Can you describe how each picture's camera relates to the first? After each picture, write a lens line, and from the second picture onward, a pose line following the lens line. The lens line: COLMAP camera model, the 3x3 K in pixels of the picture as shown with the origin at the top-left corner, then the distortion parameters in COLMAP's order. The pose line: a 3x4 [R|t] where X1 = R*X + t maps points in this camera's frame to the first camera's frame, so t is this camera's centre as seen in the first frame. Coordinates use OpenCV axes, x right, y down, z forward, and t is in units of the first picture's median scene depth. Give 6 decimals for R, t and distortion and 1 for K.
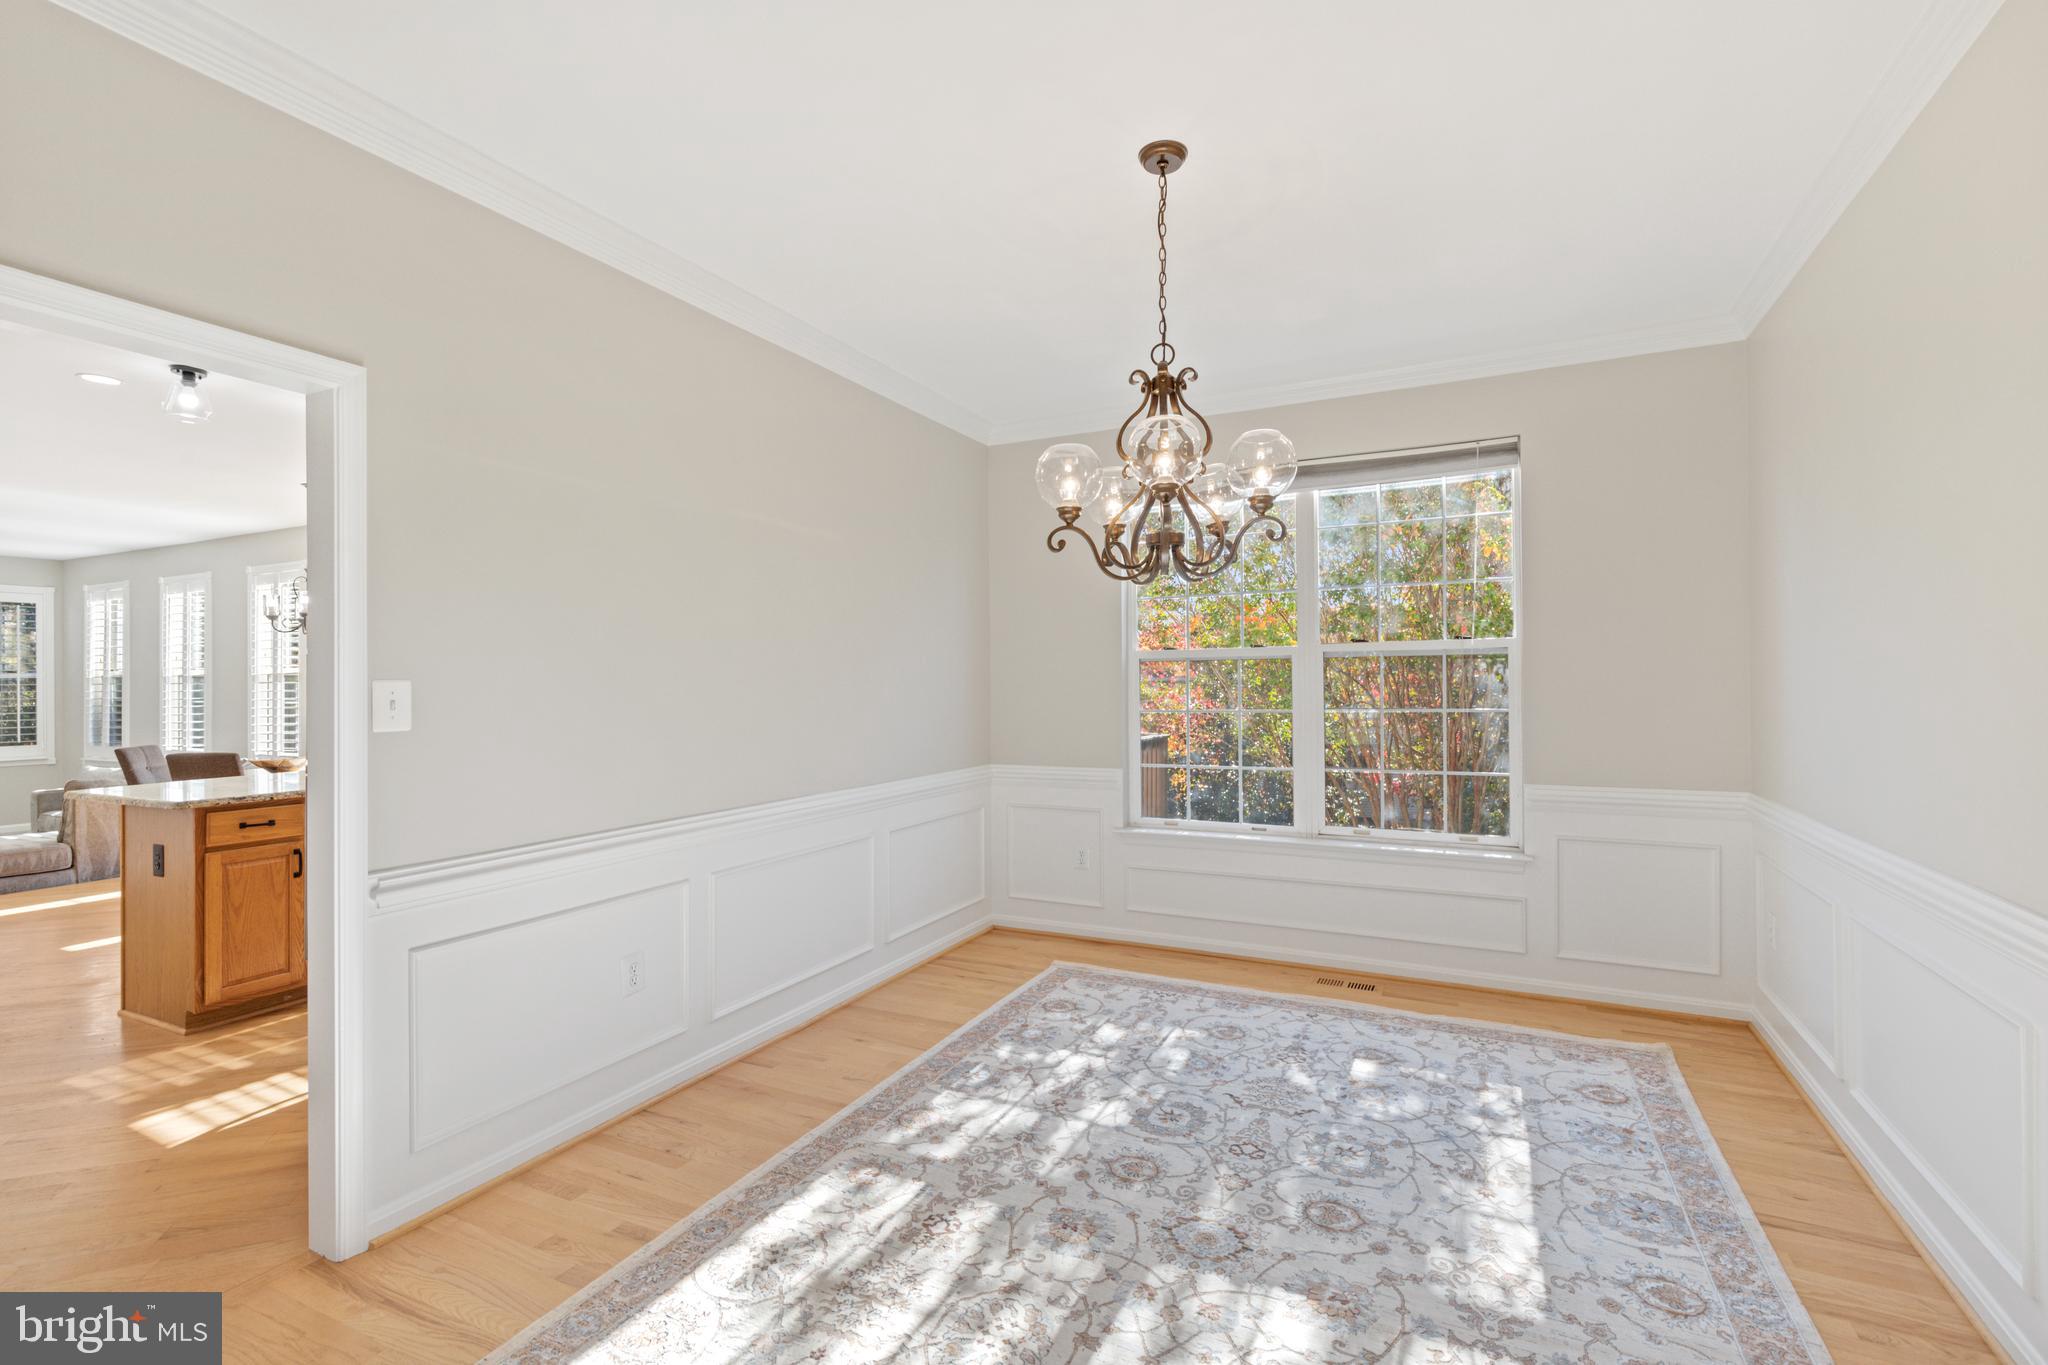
lens RADIAL K [[926.2, 0, 1030.9], [0, 926.2, 683.1], [0, 0, 1]] dist [0.003447, 0.000505]
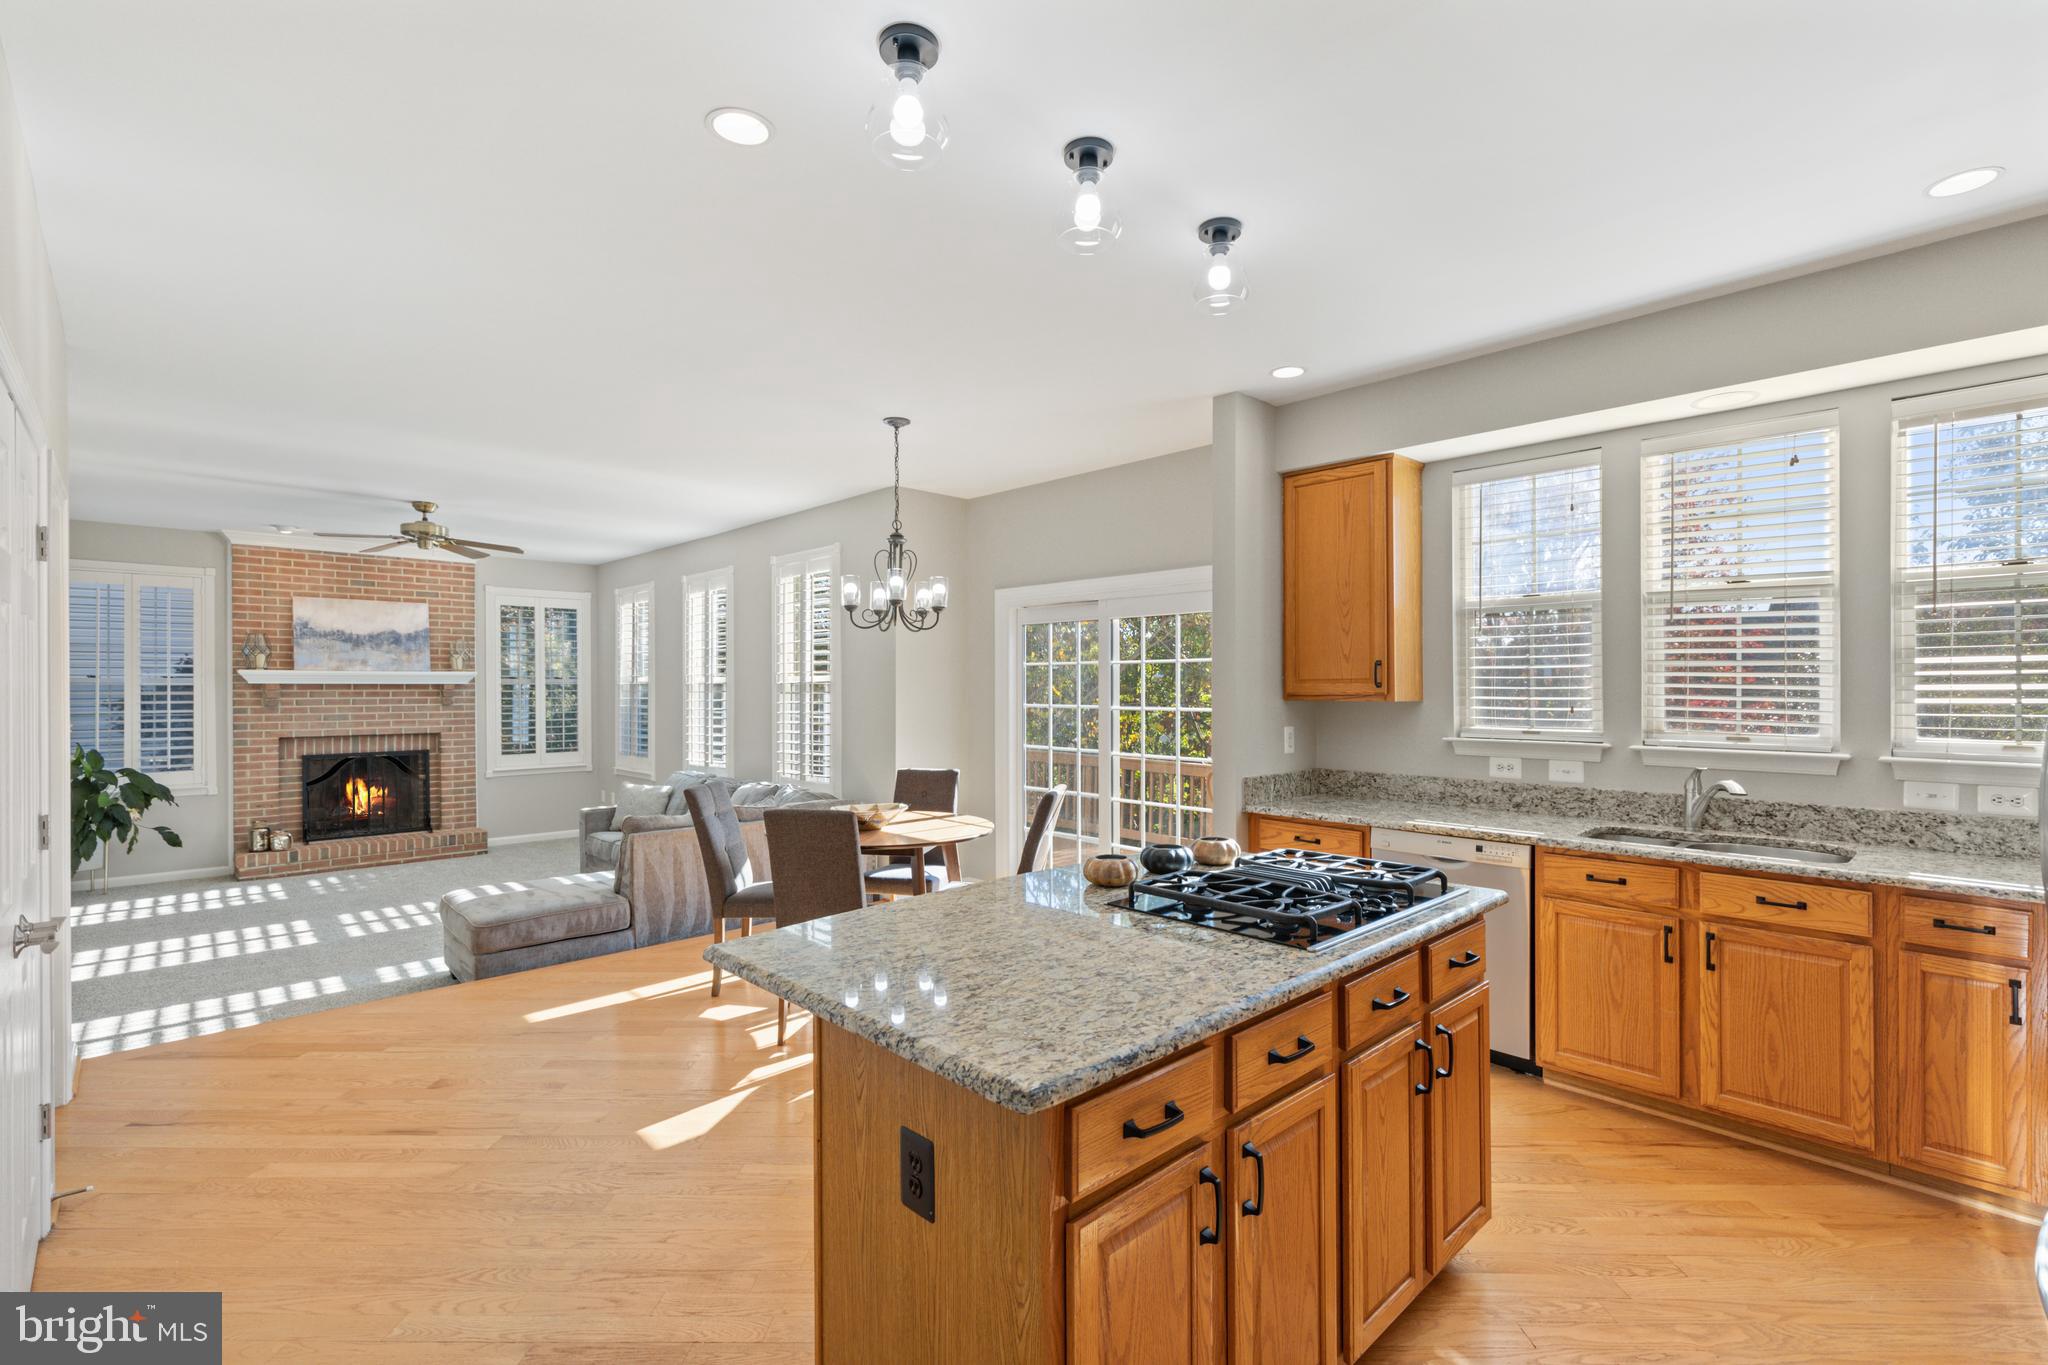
lens RADIAL K [[924.5, 0, 1026.6], [0, 924.5, 686.9], [0, 0, 1]] dist [0.008902, -0.000696]
pose [[0.939397, 0.002582, -0.342822, -0.296449], [-0.000849, 0.999986, 0.005206, -0.008831], [0.342831, -0.004600, 0.939386, 0.249930]]
